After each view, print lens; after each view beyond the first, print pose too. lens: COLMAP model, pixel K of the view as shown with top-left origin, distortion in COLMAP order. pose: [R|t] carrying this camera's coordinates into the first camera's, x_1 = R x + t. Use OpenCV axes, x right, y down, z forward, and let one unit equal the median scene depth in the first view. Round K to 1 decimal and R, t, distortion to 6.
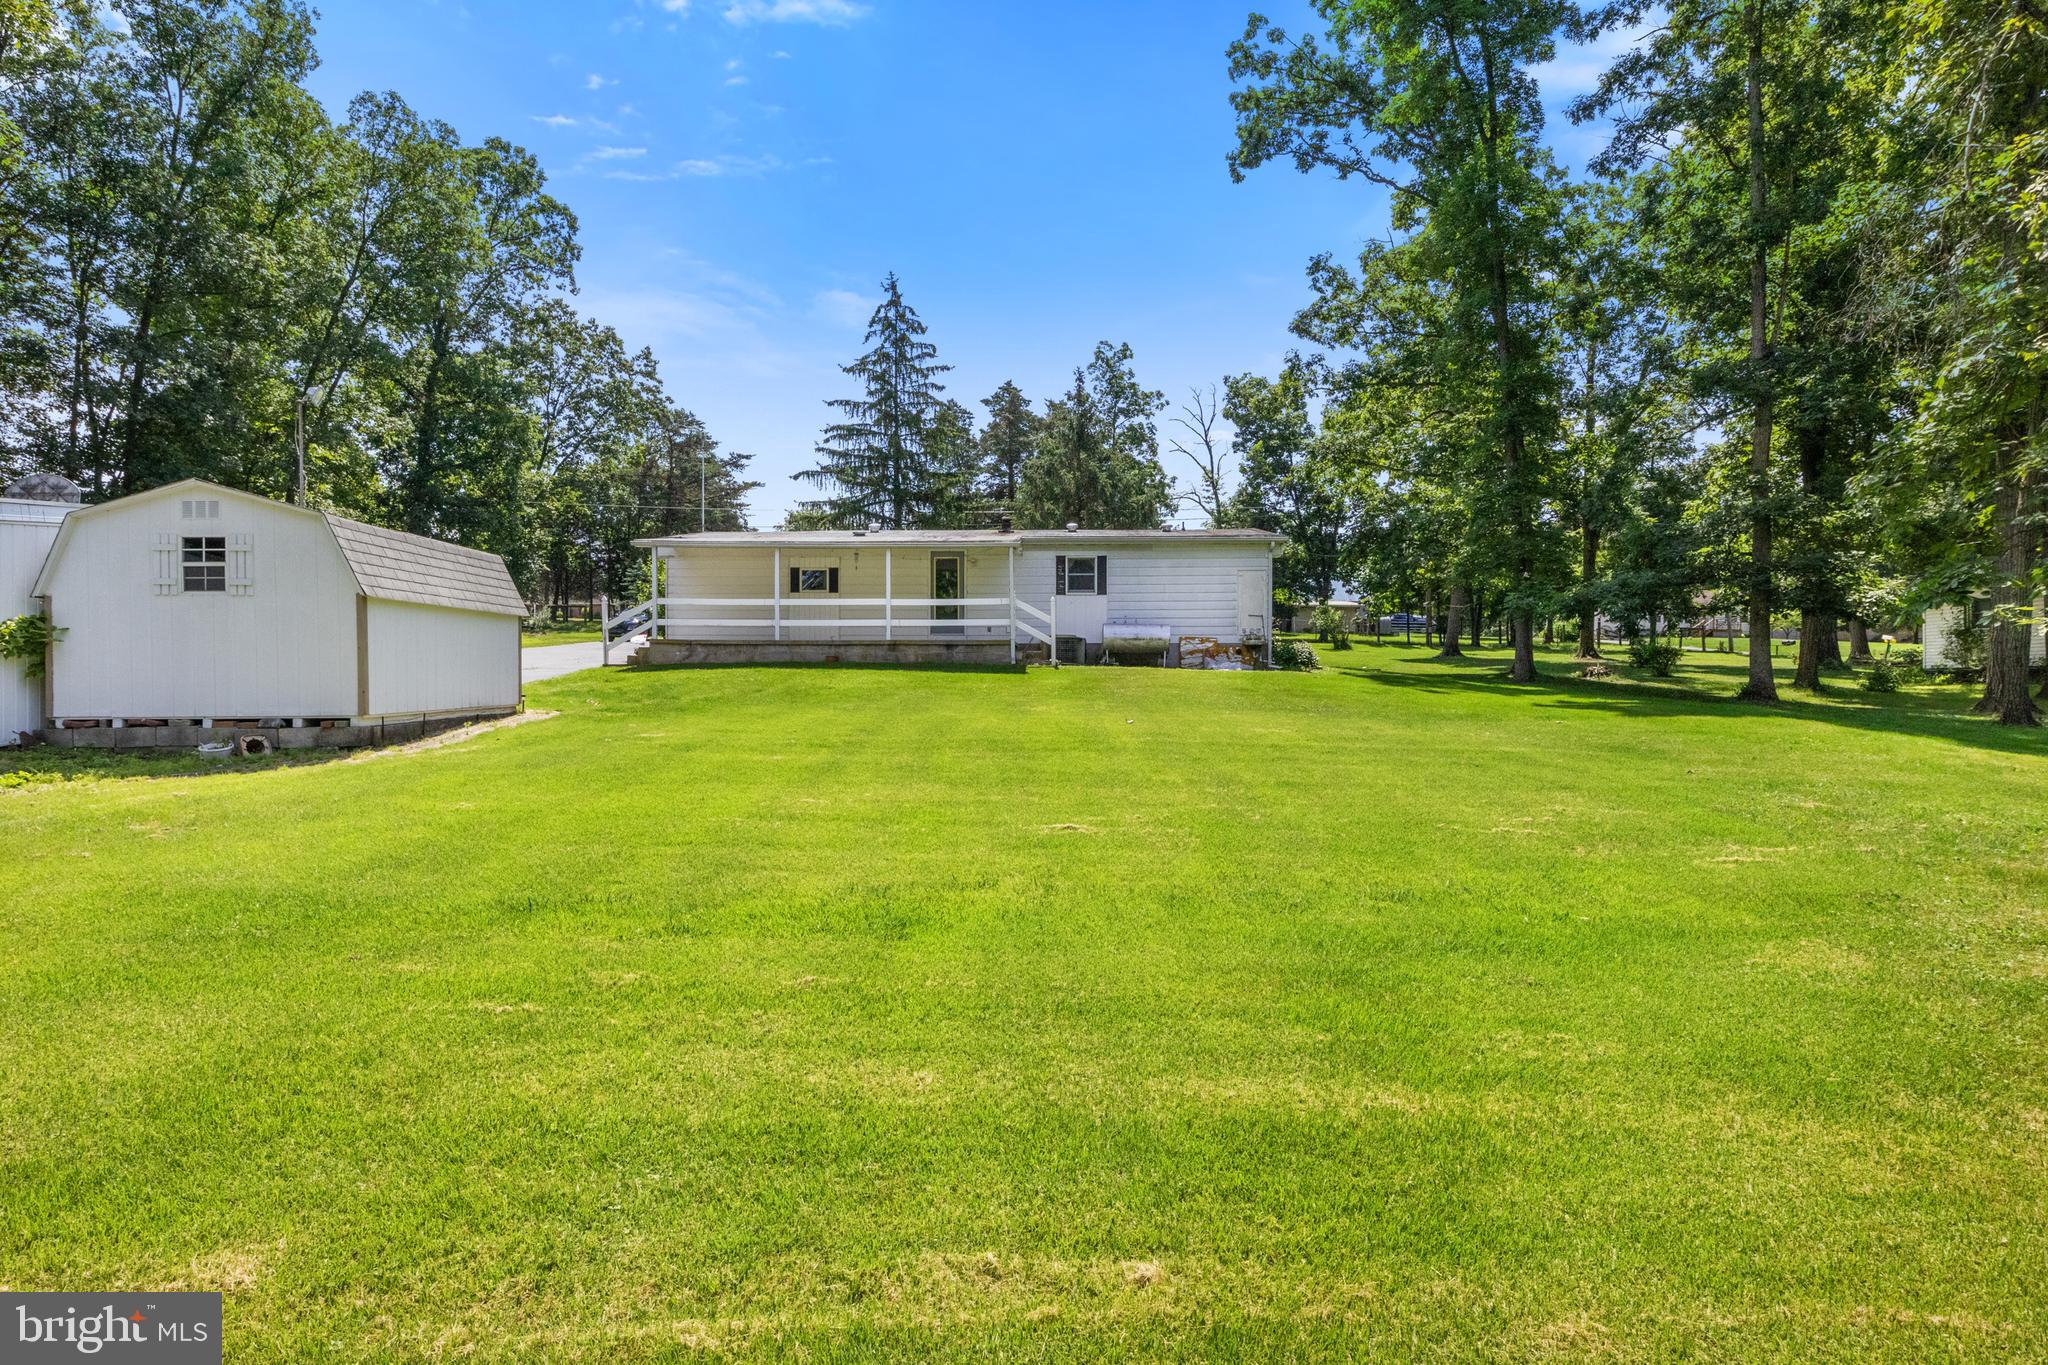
lens RADIAL K [[1037.0, 0, 1002.7], [0, 1037.0, 676.1], [0, 0, 1]] dist [0.000201, -0.000220]
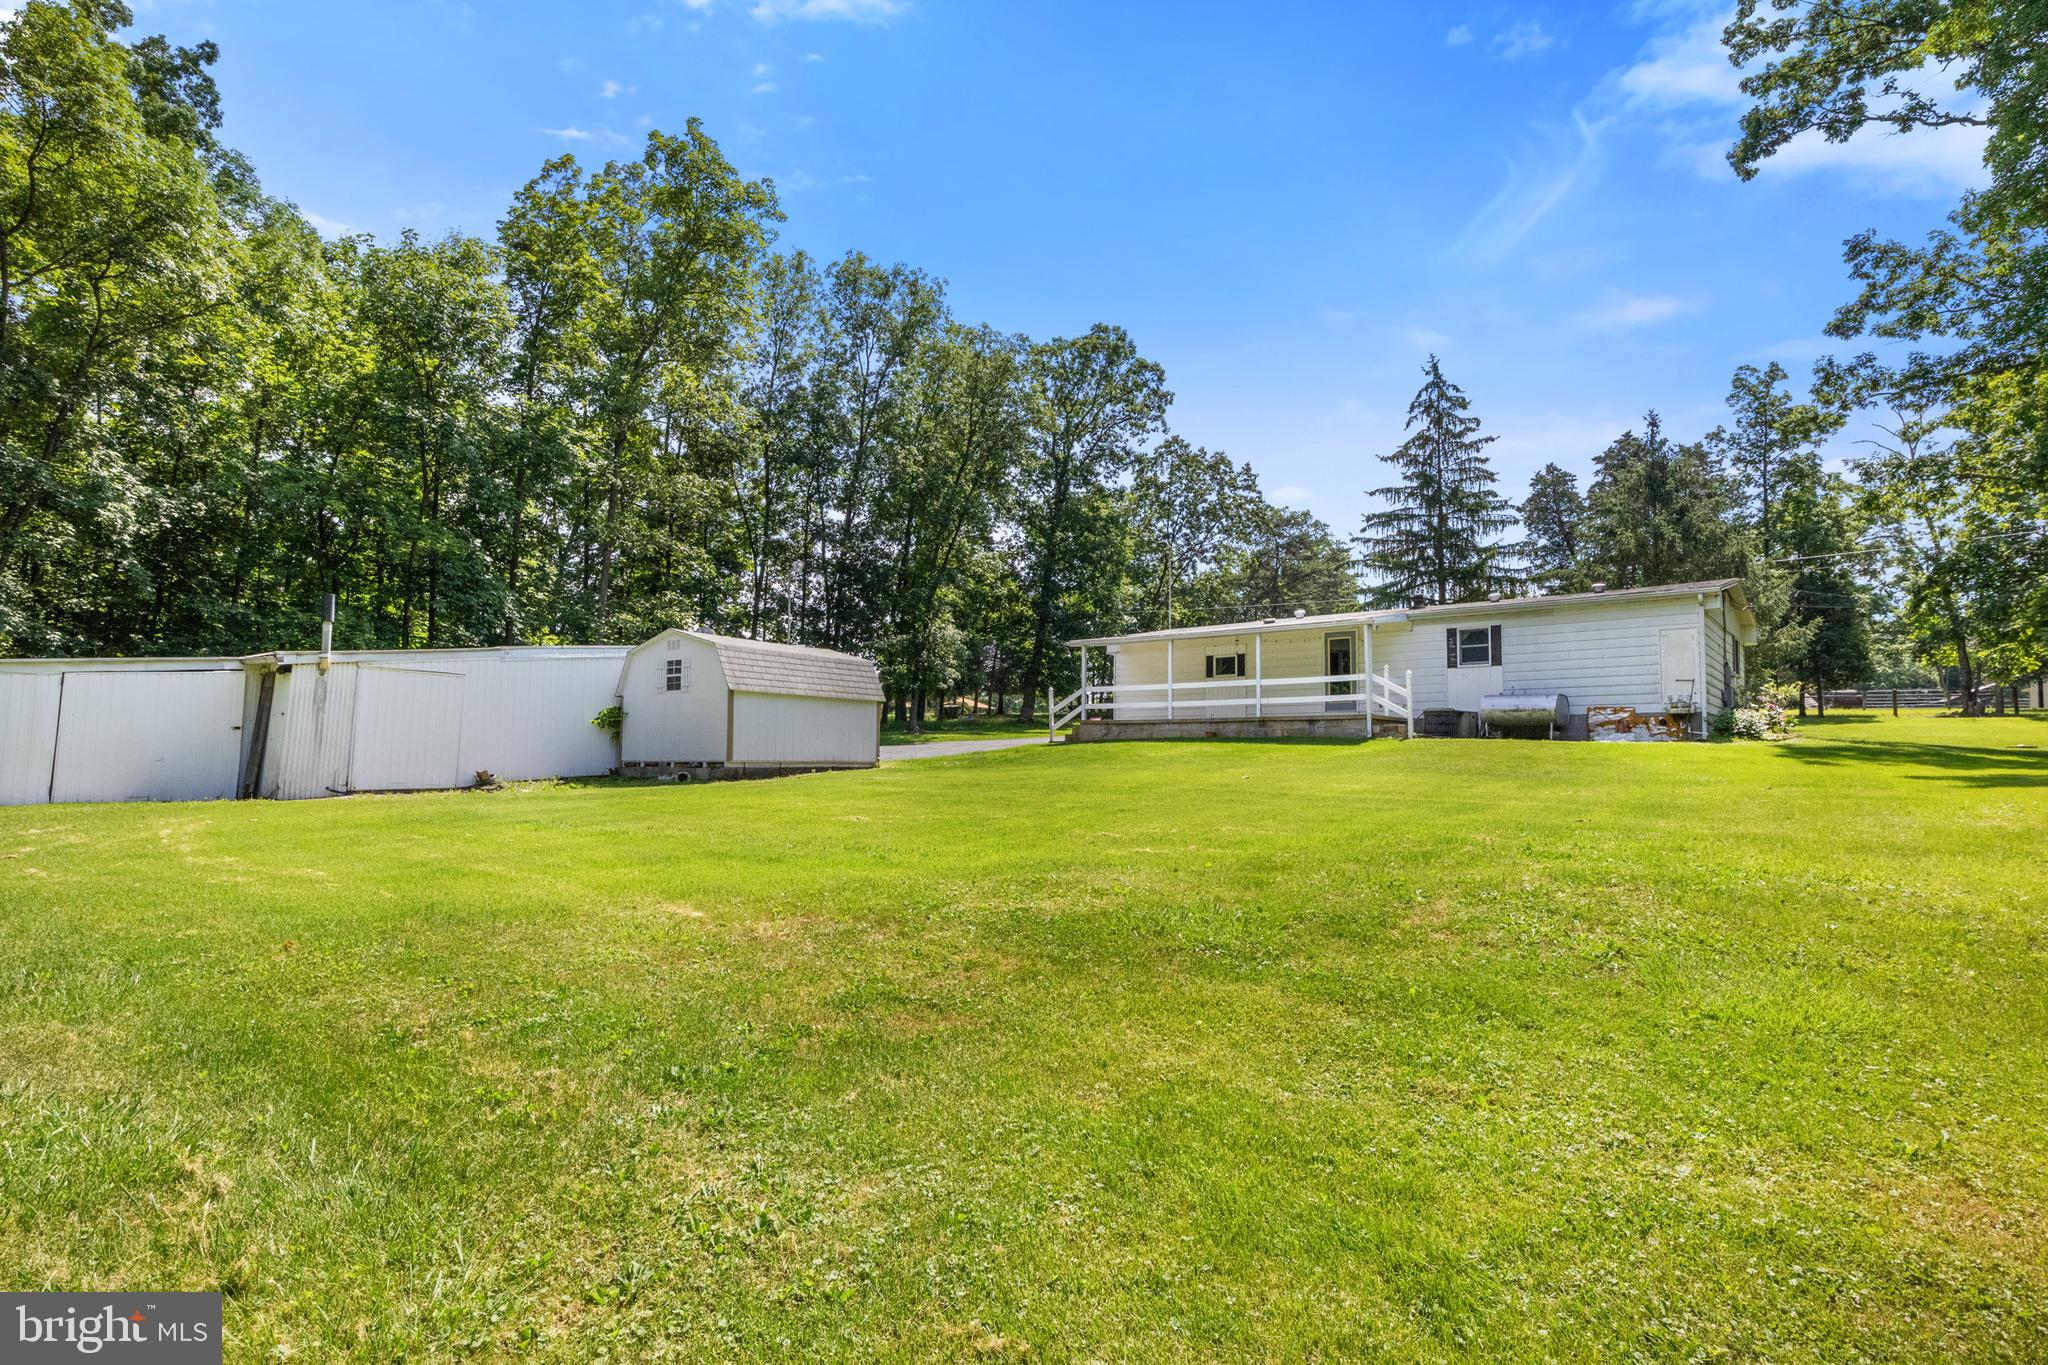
lens RADIAL K [[1031.9, 0, 1019.5], [0, 1031.9, 695.7], [0, 0, 1]] dist [-0.000912, -0.000564]
pose [[0.797914, -0.034571, -0.601779, 0.249685], [-0.007987, 0.997660, -0.067903, 0.013898], [0.602718, 0.058987, 0.795771, -0.017442]]
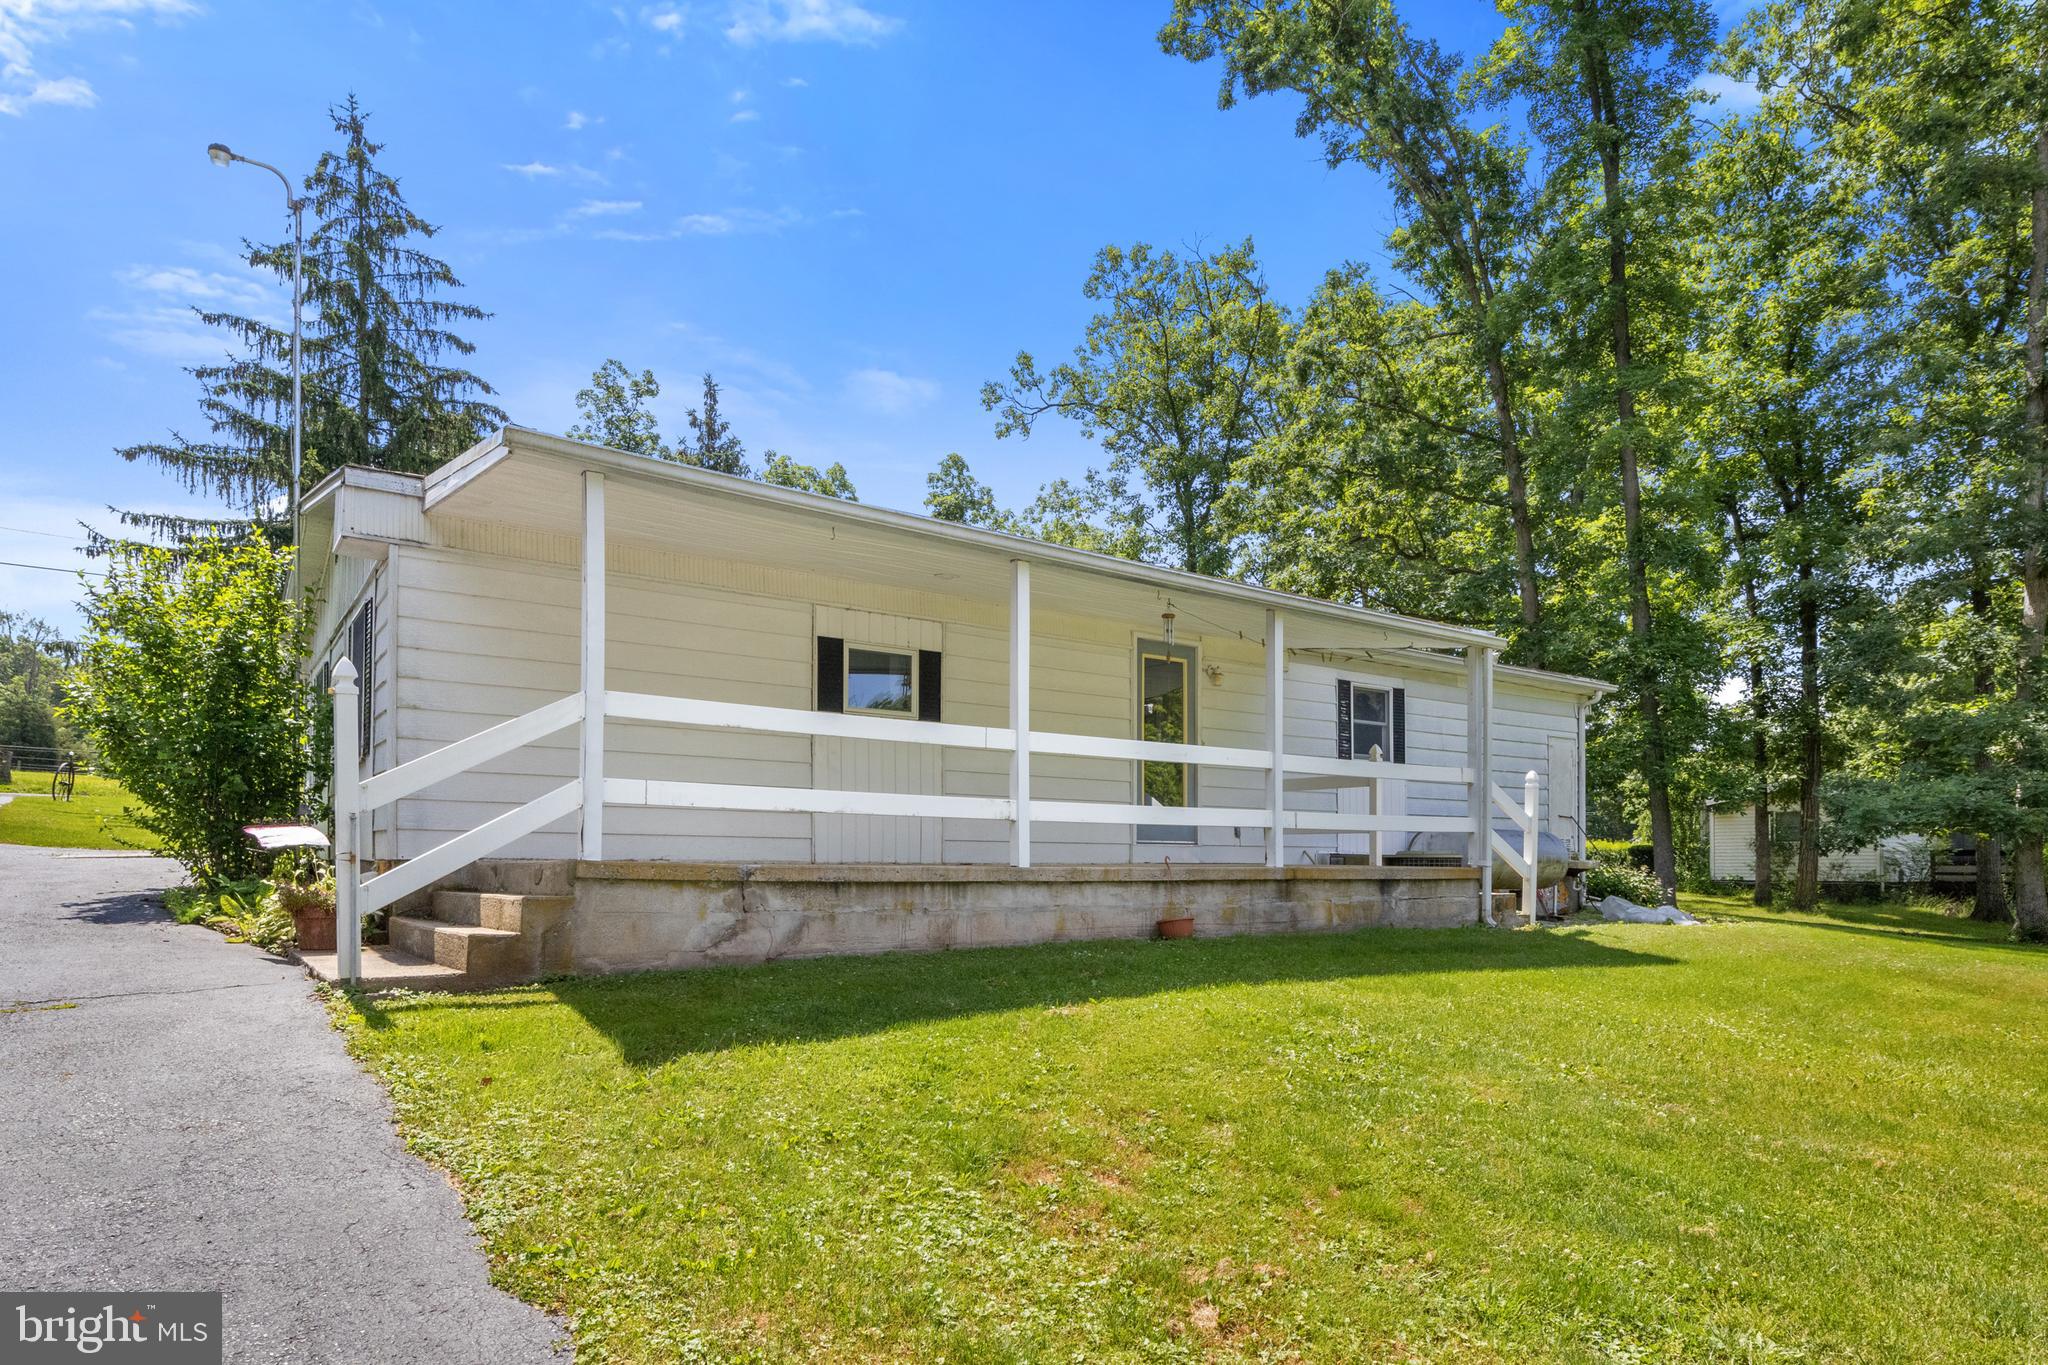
lens RADIAL K [[1154.4, 0, 1020.2], [0, 1154.4, 855.7], [0, 0, 1]] dist [-0.002839, -0.001122]
pose [[0.784777, 0.004196, 0.619764, -0.307327], [-0.007217, 0.999971, 0.002368, -0.028052], [-0.619736, -0.006331, 0.784785, 0.534757]]
